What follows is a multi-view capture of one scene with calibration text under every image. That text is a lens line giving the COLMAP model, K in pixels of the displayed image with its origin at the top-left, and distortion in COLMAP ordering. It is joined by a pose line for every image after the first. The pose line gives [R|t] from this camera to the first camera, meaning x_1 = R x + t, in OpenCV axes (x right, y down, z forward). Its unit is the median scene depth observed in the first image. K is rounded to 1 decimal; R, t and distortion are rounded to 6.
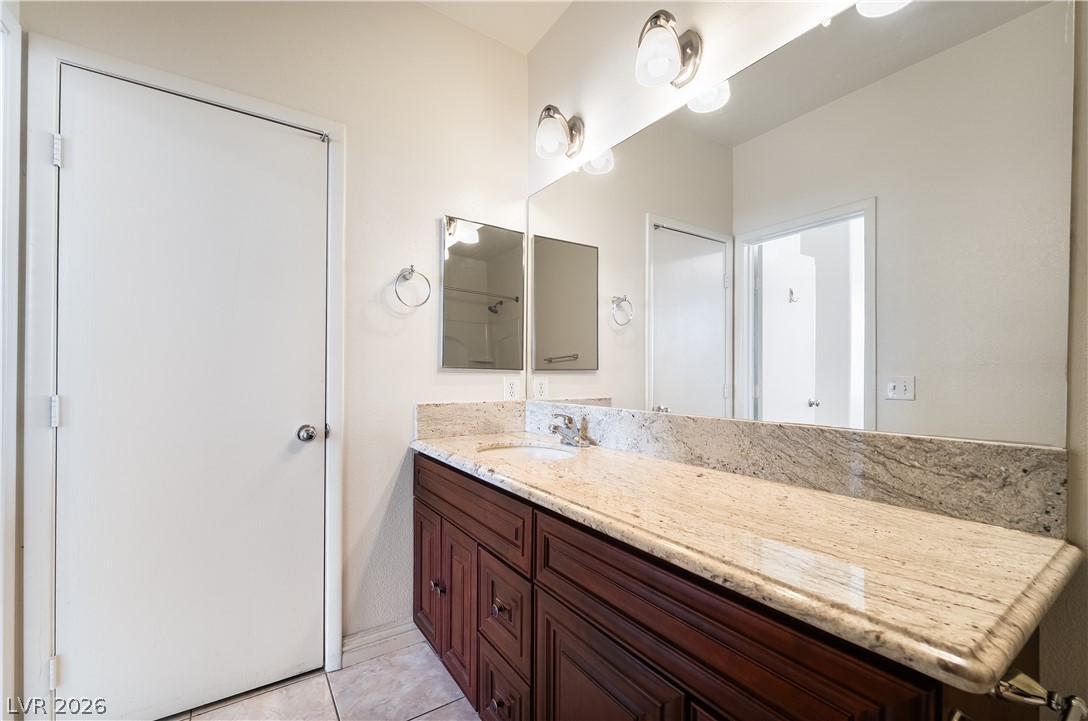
lens RADIAL K [[442.8, 0, 521.4], [0, 442.8, 373.4], [0, 0, 1]] dist [-0.002870, -0.000299]
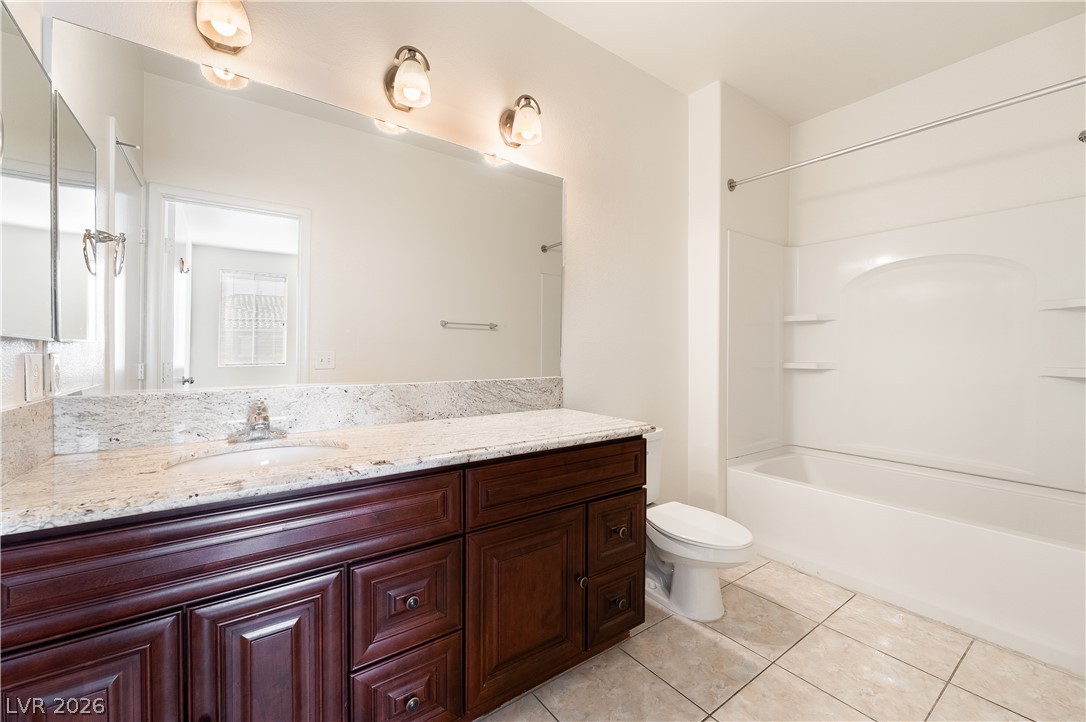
lens RADIAL K [[442.0, 0, 543.0], [0, 442.0, 357.0], [0, 0, 1]] dist [-0.002870, -0.000299]
pose [[-0.067338, -0.011960, 0.997659, -1.050314], [-0.004737, 0.999921, 0.011668, 0.006319], [-0.997719, -0.003941, -0.067389, 0.841688]]
